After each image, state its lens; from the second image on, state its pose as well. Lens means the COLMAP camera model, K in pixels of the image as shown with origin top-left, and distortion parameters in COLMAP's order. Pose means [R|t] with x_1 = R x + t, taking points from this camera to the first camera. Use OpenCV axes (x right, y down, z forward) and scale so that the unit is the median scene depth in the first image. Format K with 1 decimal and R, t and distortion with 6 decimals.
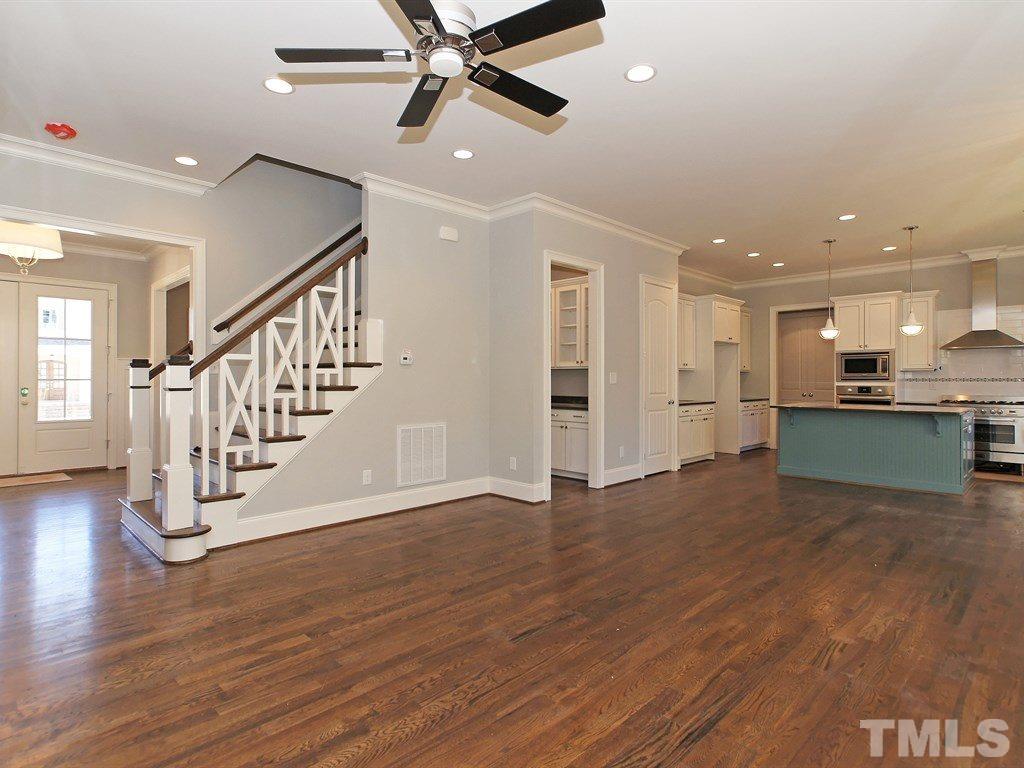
lens RADIAL K [[551.0, 0, 509.0], [0, 551.0, 379.9], [0, 0, 1]] dist [0.007315, 0.000448]
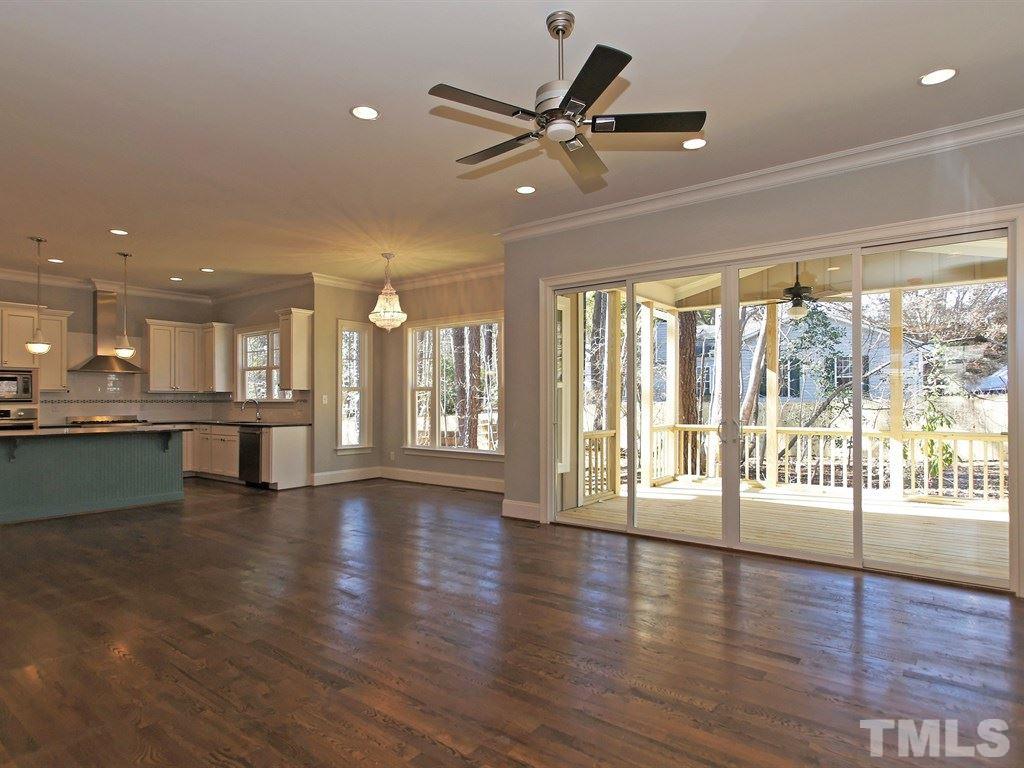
lens RADIAL K [[578.5, 0, 513.4], [0, 578.5, 402.7], [0, 0, 1]] dist [0.003705, 0.001157]
pose [[-0.131295, -0.004183, 0.991335, -0.548432], [0.005963, 0.999970, 0.005009, 0.001865], [-0.991325, 0.006569, -0.131266, 0.530755]]
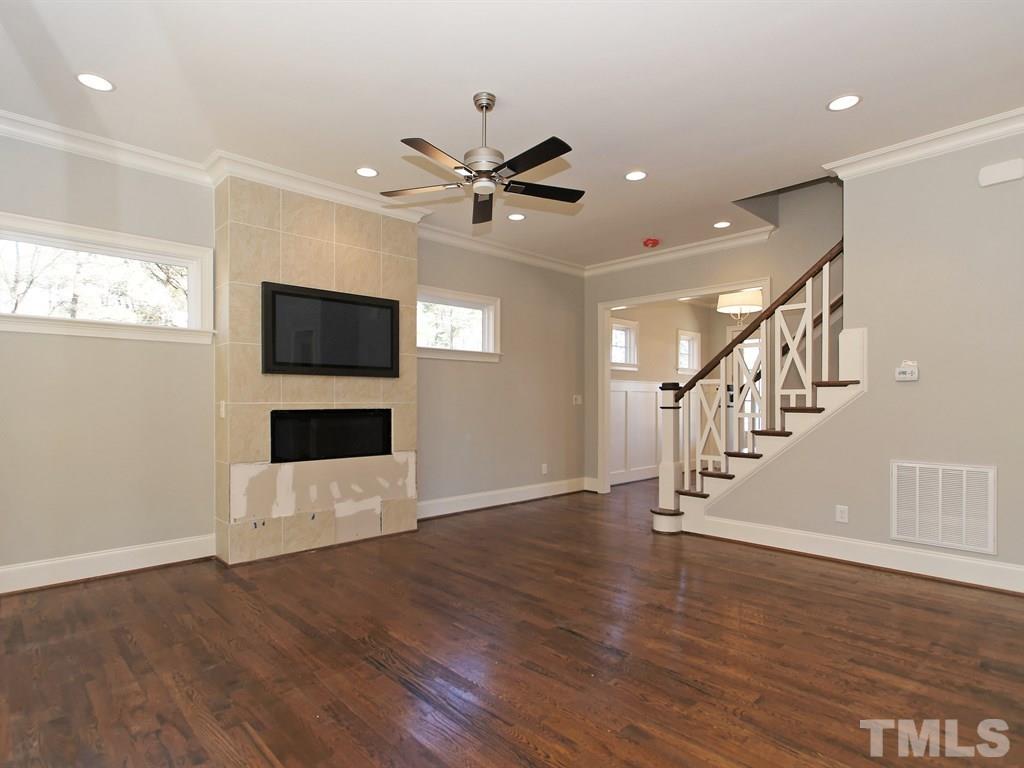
lens RADIAL K [[578.5, 0, 513.4], [0, 578.5, 402.7], [0, 0, 1]] dist [0.003705, 0.001157]
pose [[-0.032725, 0.005727, -0.999448, 0.604068], [0.000340, 0.999984, 0.005719, -0.002368], [0.999464, -0.000153, -0.032726, 0.469876]]
